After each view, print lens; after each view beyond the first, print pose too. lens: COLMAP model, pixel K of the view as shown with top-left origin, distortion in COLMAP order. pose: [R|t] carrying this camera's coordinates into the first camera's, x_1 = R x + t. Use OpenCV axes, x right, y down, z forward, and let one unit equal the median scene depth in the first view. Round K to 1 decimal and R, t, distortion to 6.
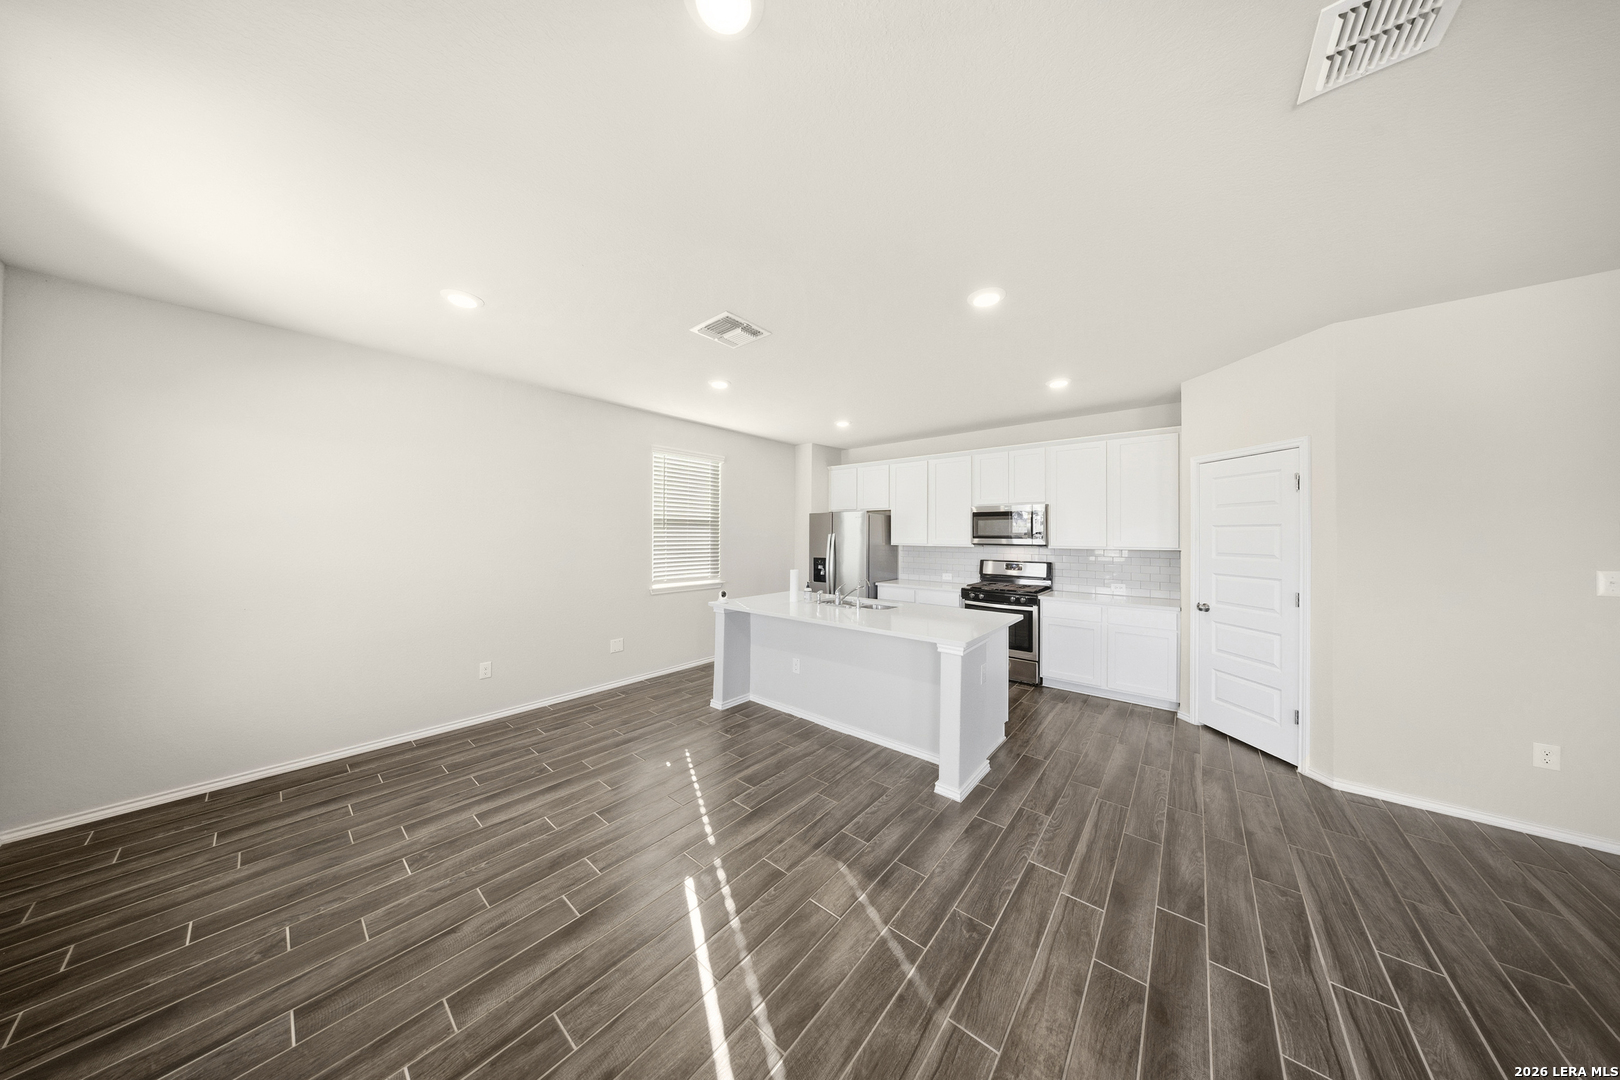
lens RADIAL K [[459.2, 0, 803.8], [0, 459.2, 533.6], [0, 0, 1]] dist [-0.005805, 0.000004]
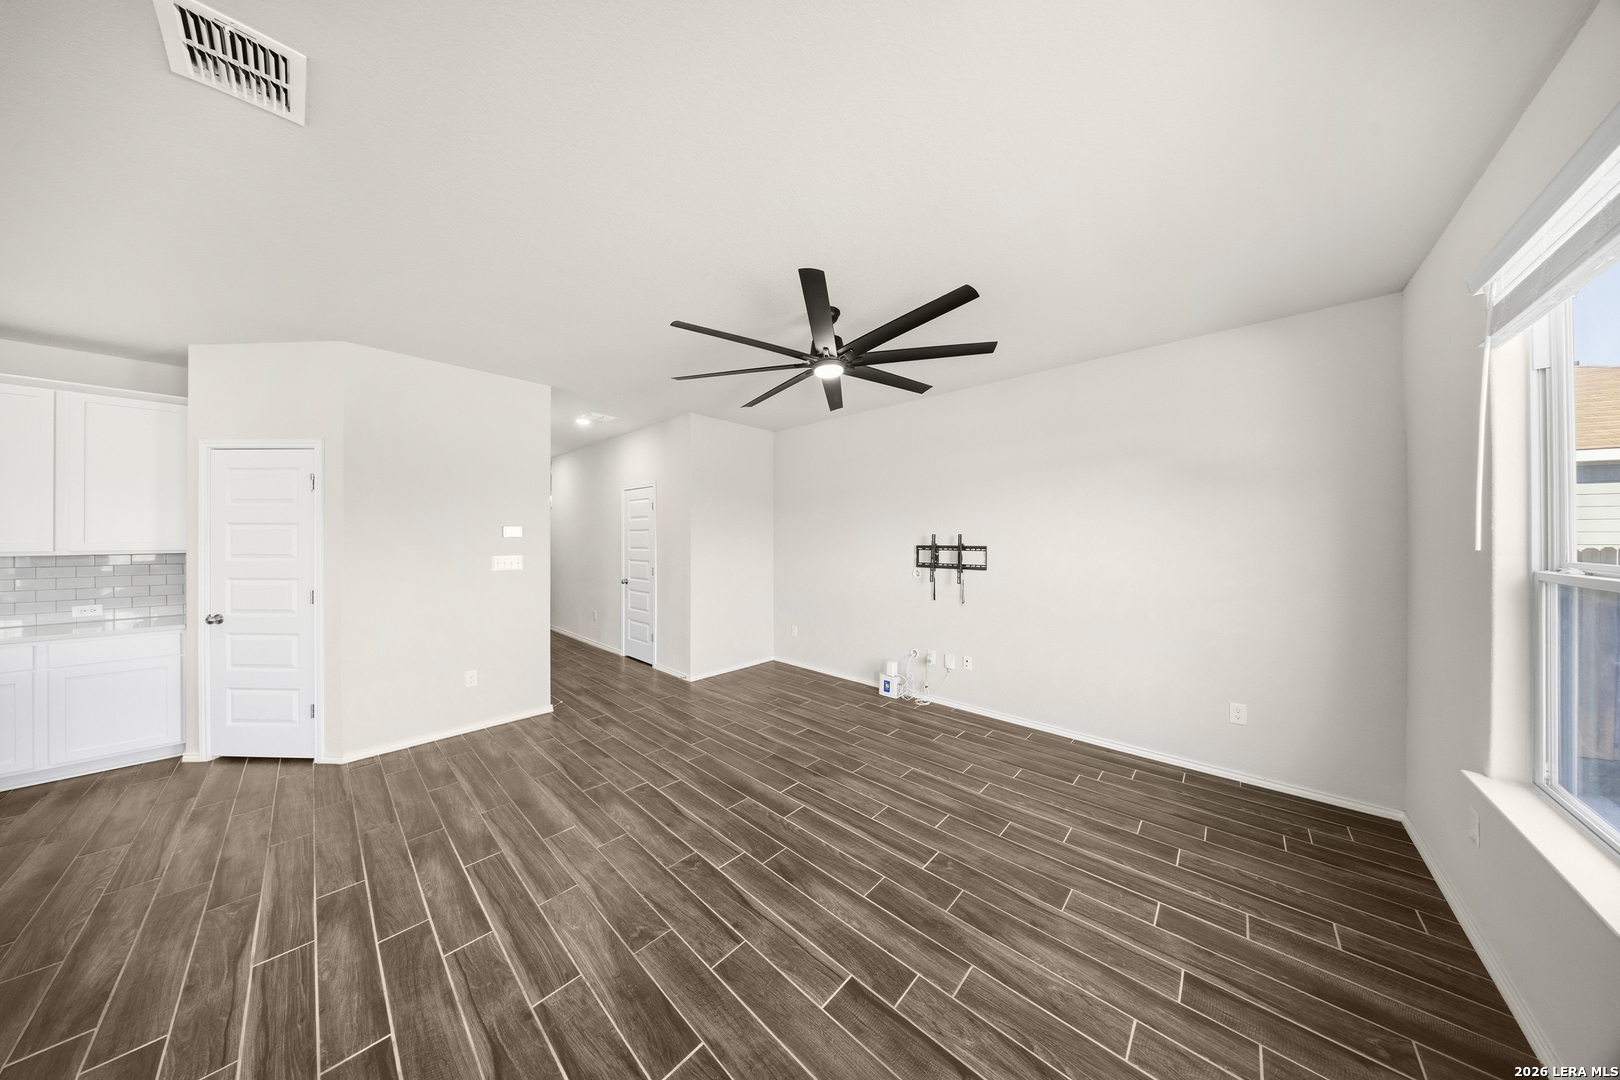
lens RADIAL K [[465.9, 0, 806.8], [0, 465.9, 535.5], [0, 0, 1]] dist [-0.012587, -0.000023]
pose [[0.044999, -0.006008, 0.998969, 0.083010], [-0.002718, 0.999977, 0.006137, -0.001741], [-0.998983, -0.002991, 0.044982, -0.130566]]
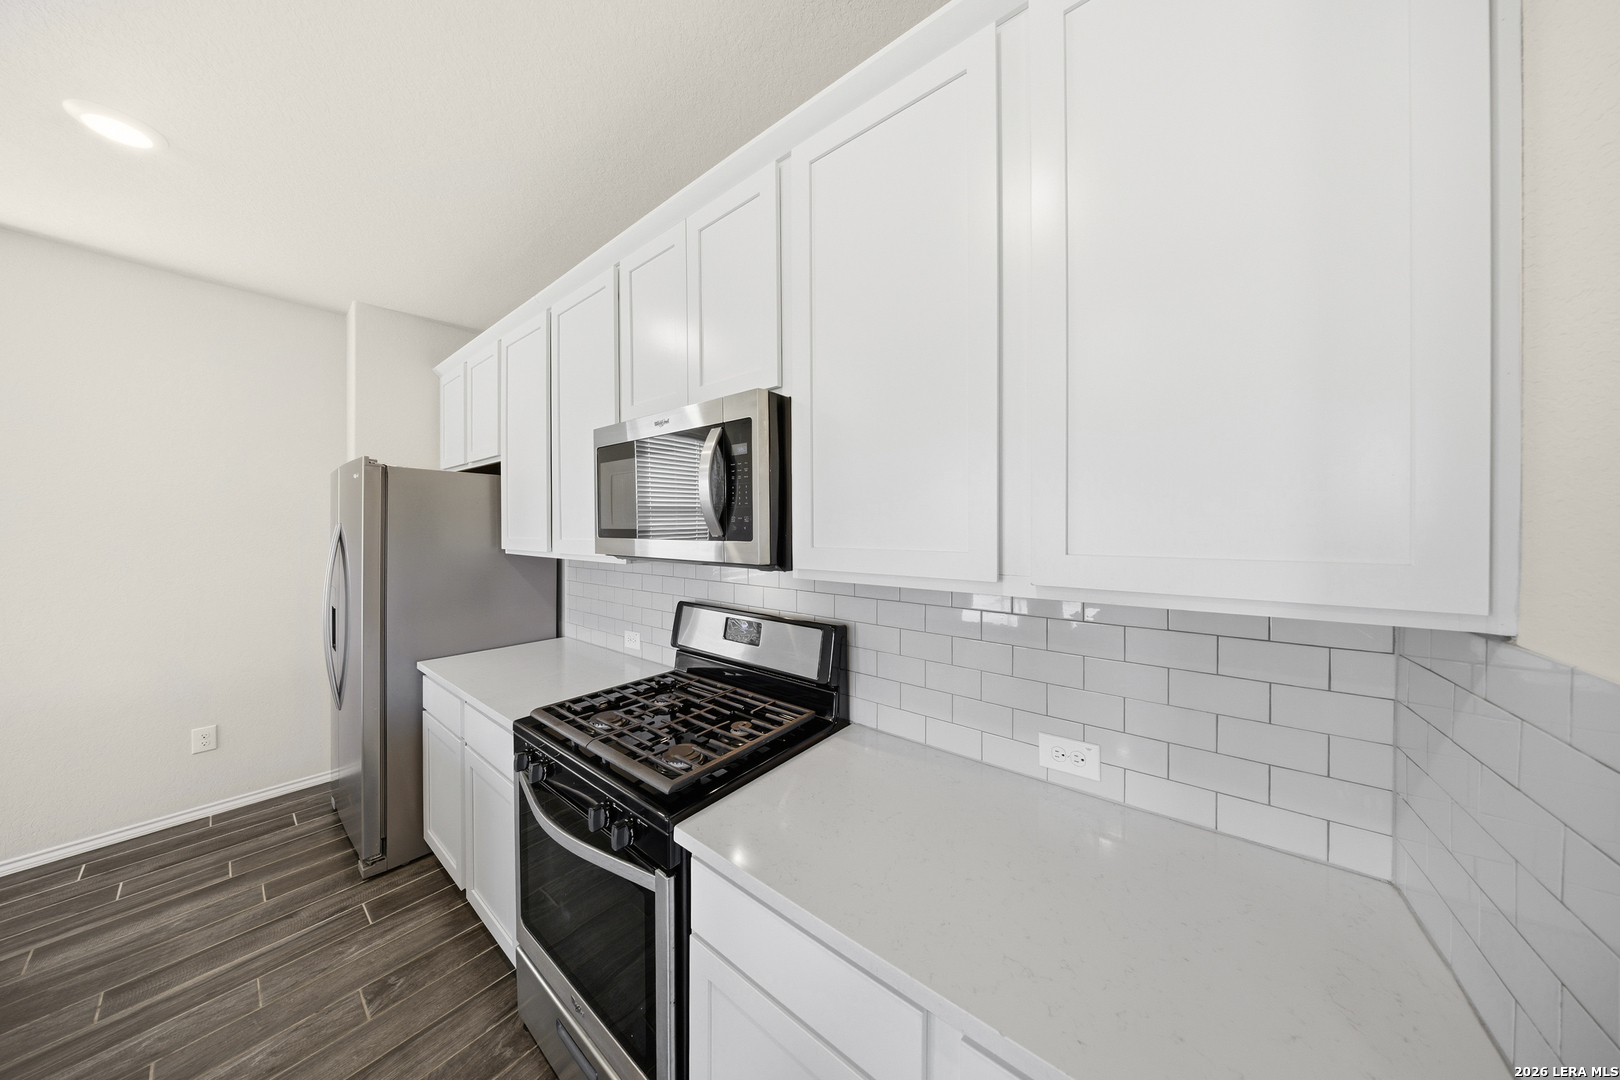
lens RADIAL K [[465.6, 0, 835.2], [0, 465.6, 536.6], [0, 0, 1]] dist [0.000251, 0.000013]
pose [[0.997617, -0.008524, 0.068467, 0.721031], [0.008008, 0.999937, 0.007808, 0.011376], [-0.068529, -0.007241, 0.997623, 1.008676]]
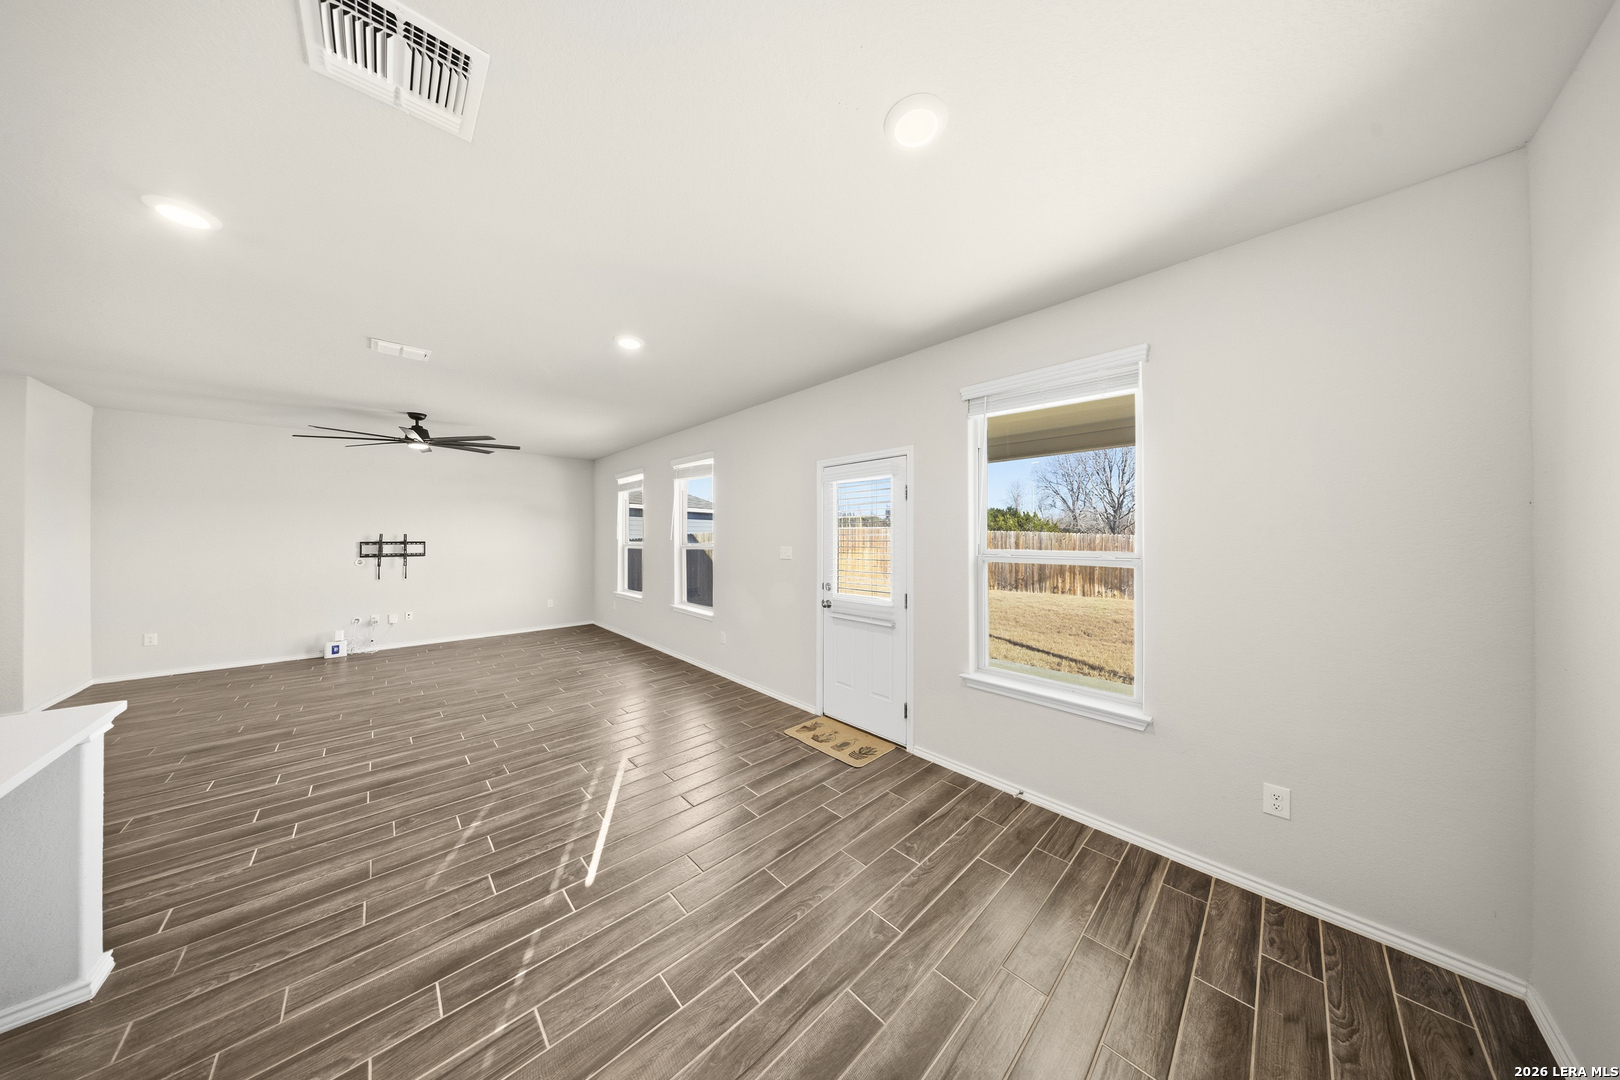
lens RADIAL K [[459.2, 0, 803.8], [0, 459.2, 533.6], [0, 0, 1]] dist [-0.005805, 0.000004]
pose [[-0.993170, -0.008267, 0.116384, -0.465439], [-0.009537, 0.999901, -0.010358, 0.003123], [-0.116287, -0.011397, -0.993150, 1.081939]]
